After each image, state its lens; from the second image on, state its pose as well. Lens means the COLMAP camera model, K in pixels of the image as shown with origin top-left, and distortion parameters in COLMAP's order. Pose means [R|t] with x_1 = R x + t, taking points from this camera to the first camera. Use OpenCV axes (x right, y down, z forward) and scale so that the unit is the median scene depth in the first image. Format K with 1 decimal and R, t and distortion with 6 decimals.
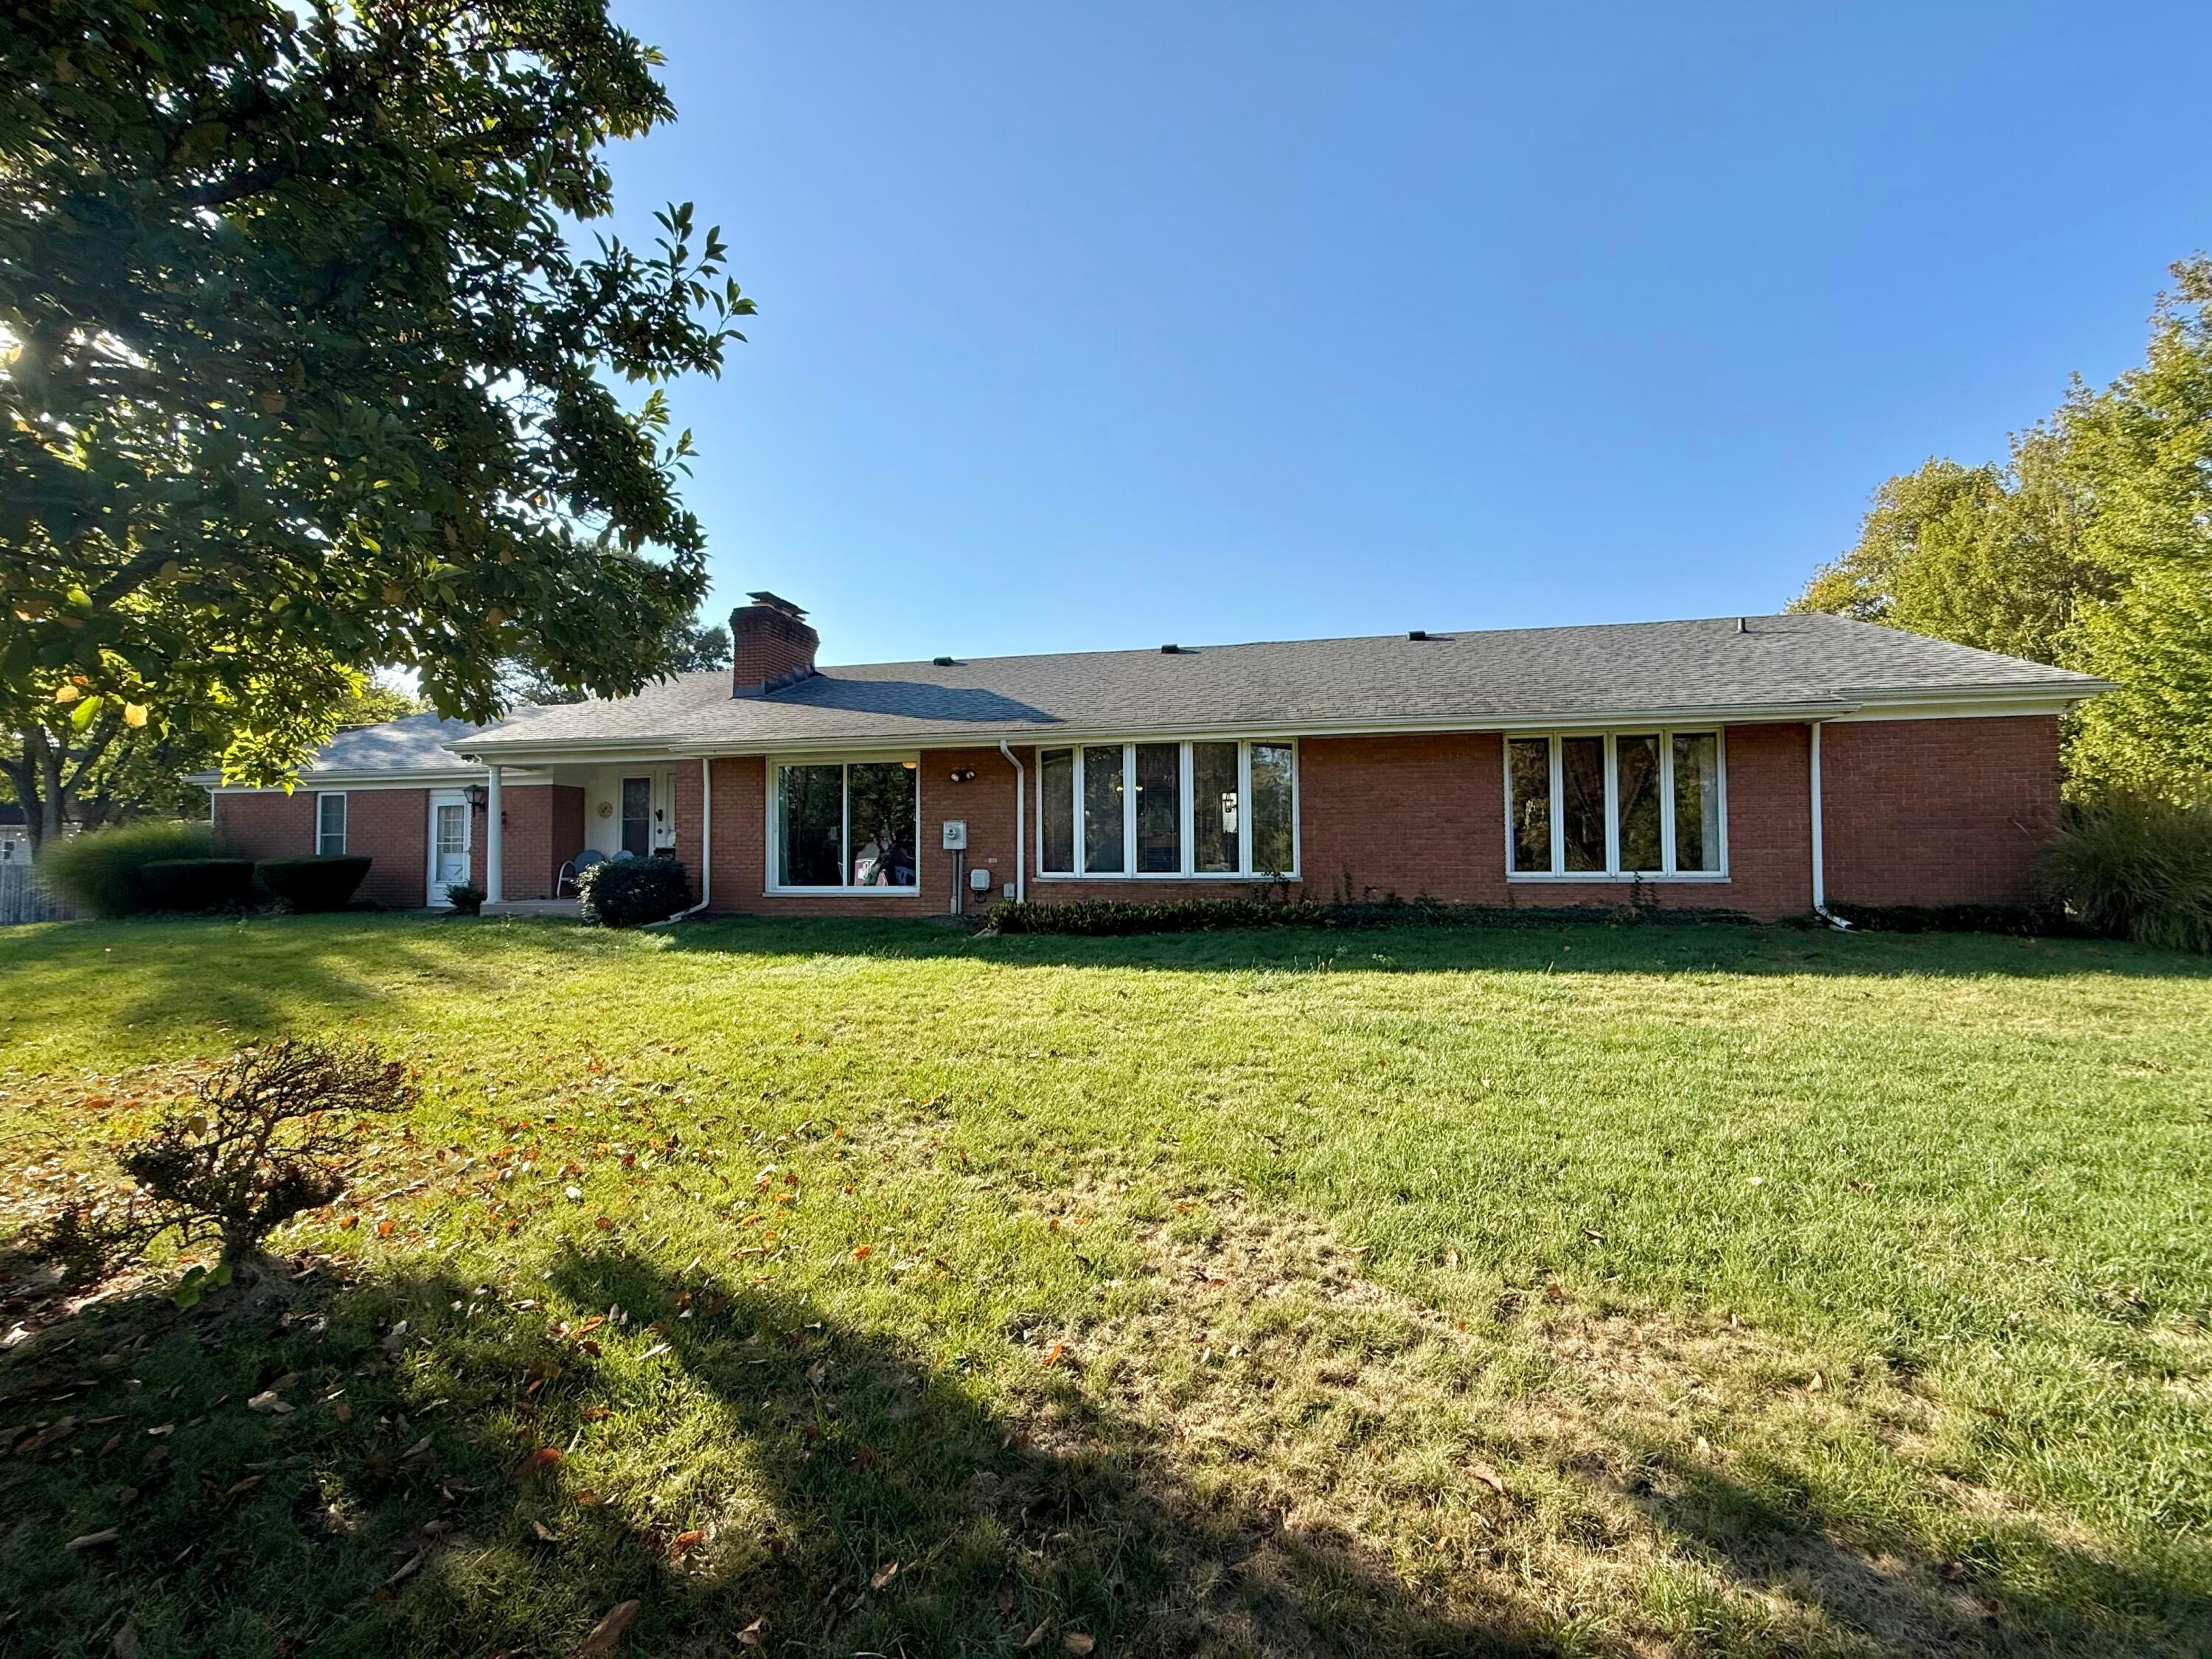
lens RADIAL K [[896.9, 0, 1106.1], [0, 896.9, 828.0], [0, 0, 1]] dist [0.002020, 0.000029]
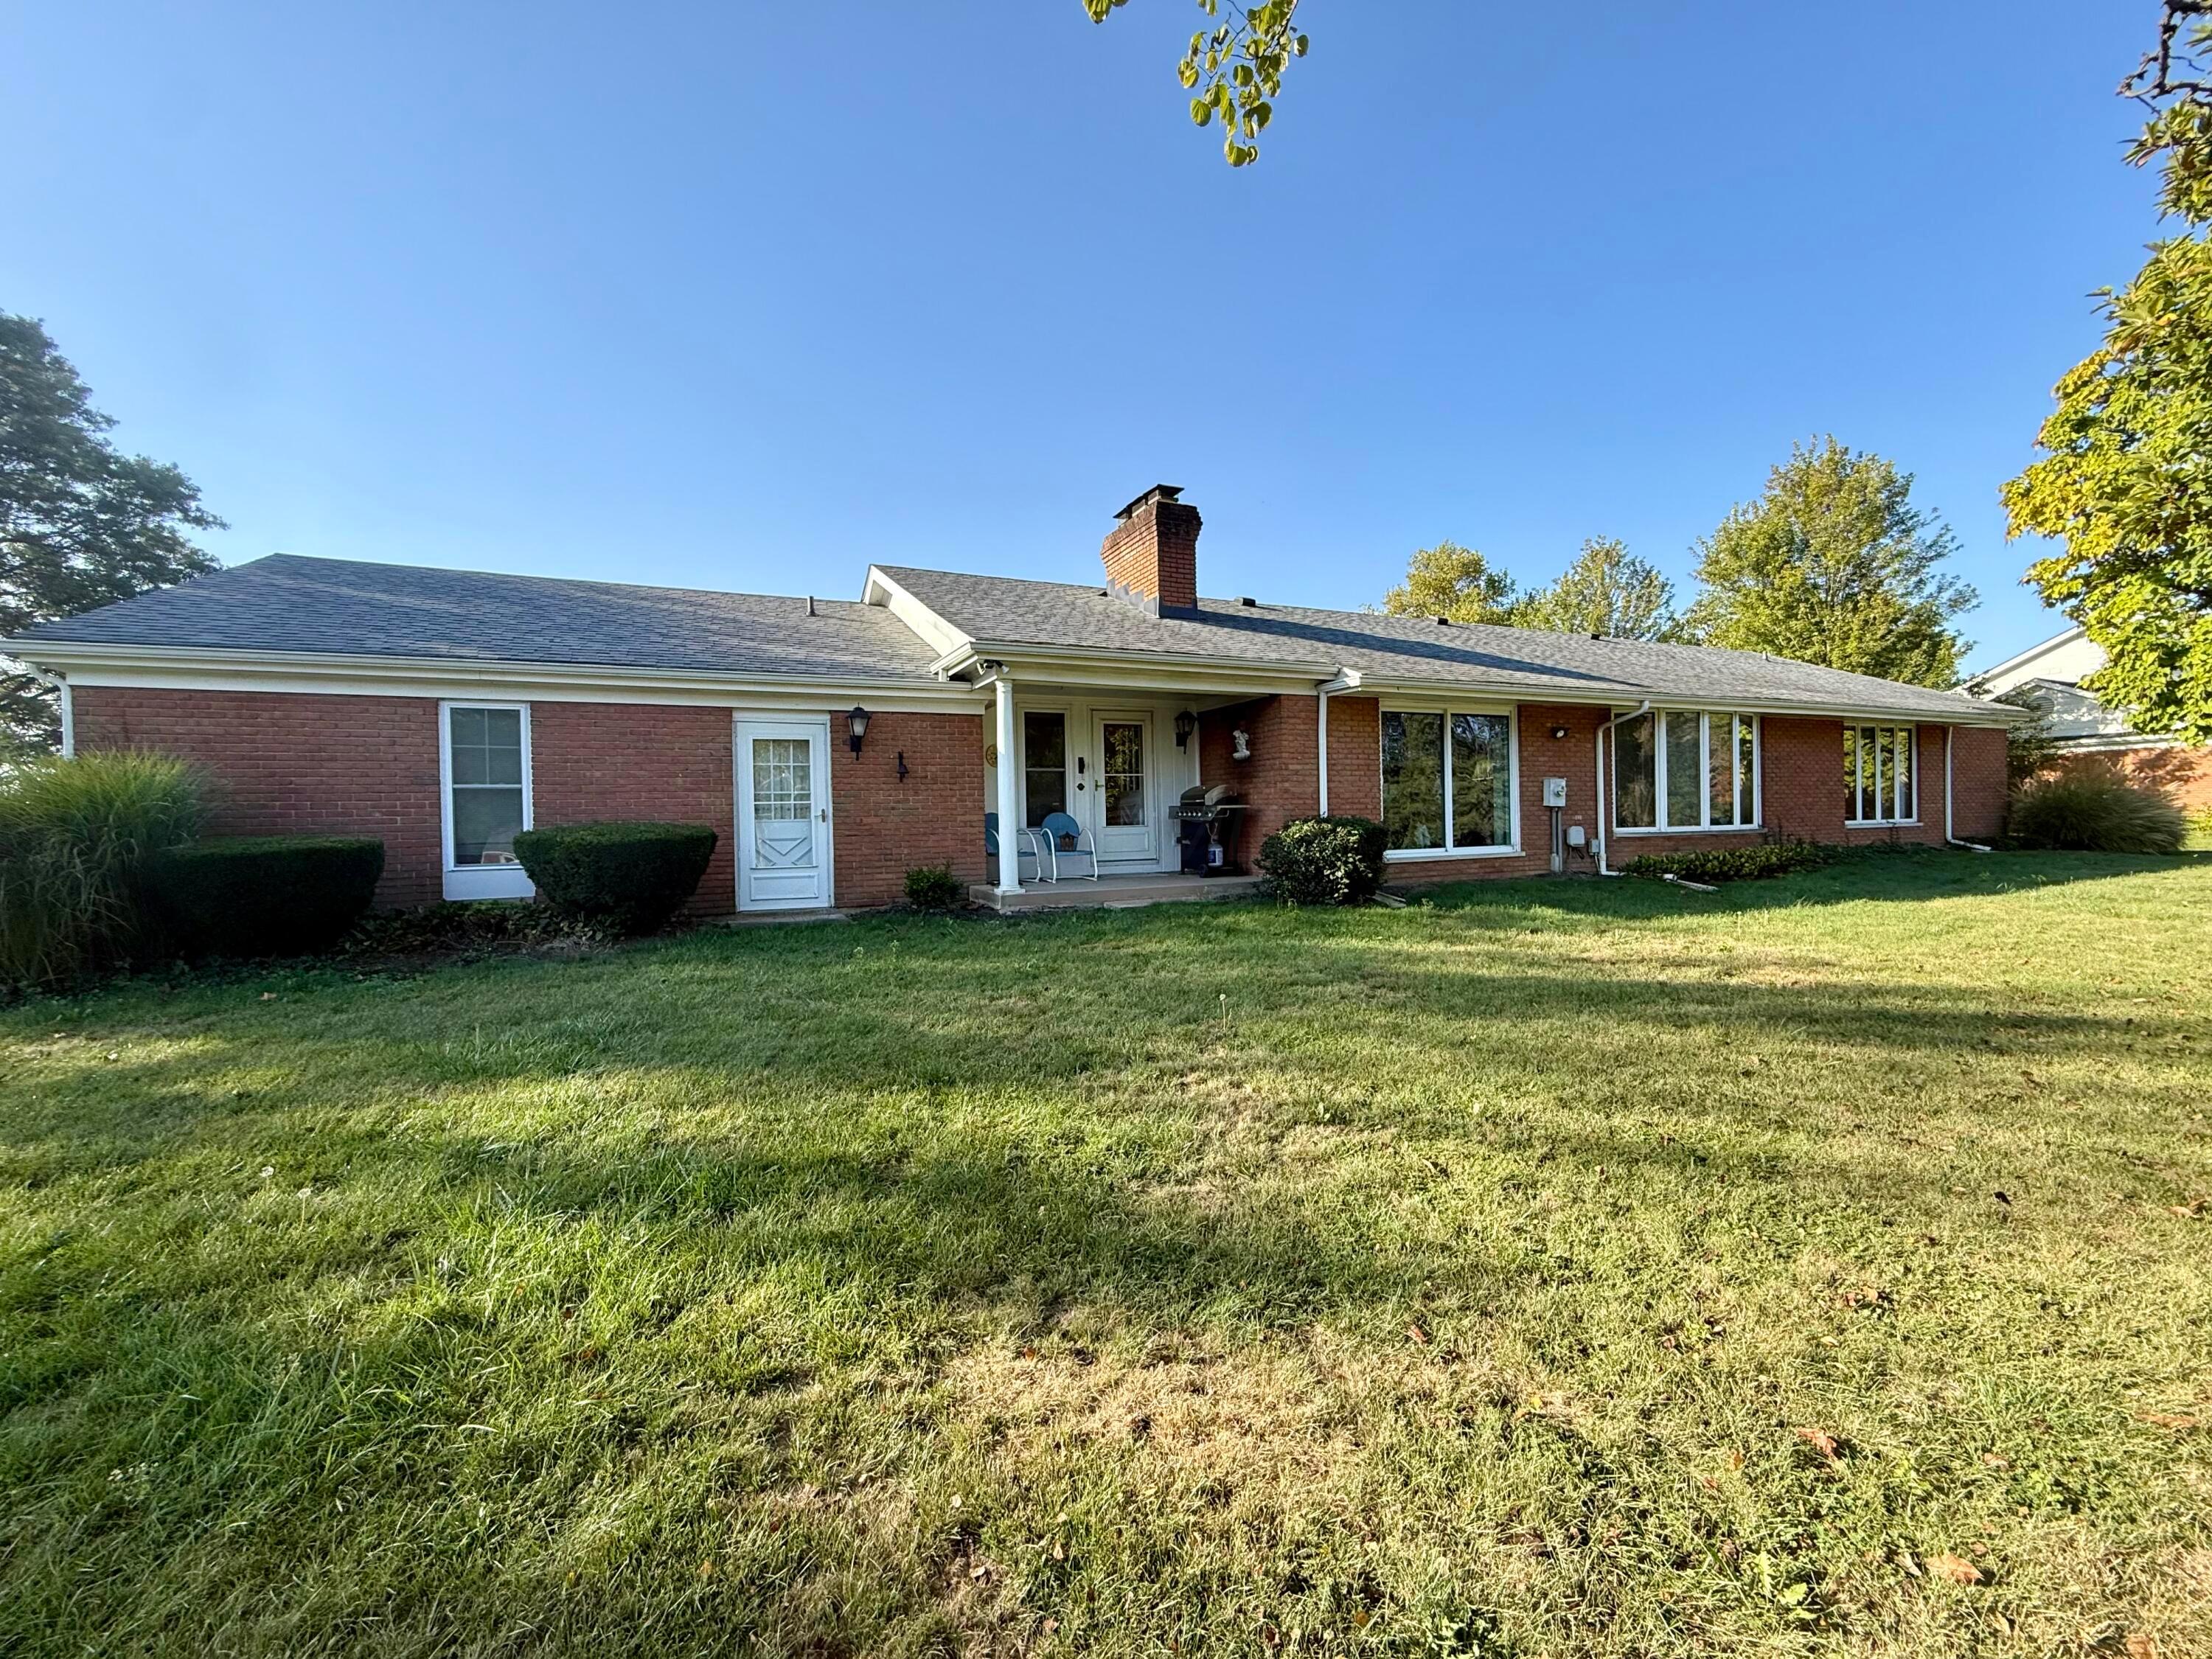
lens RADIAL K [[896.9, 0, 1106.3], [0, 896.9, 834.2], [0, 0, 1]] dist [0.002020, 0.000029]
pose [[0.805261, -0.018390, 0.592635, -1.157656], [-0.001846, 0.999436, 0.033522, 0.022499], [-0.592917, -0.028088, 0.804773, 0.505395]]
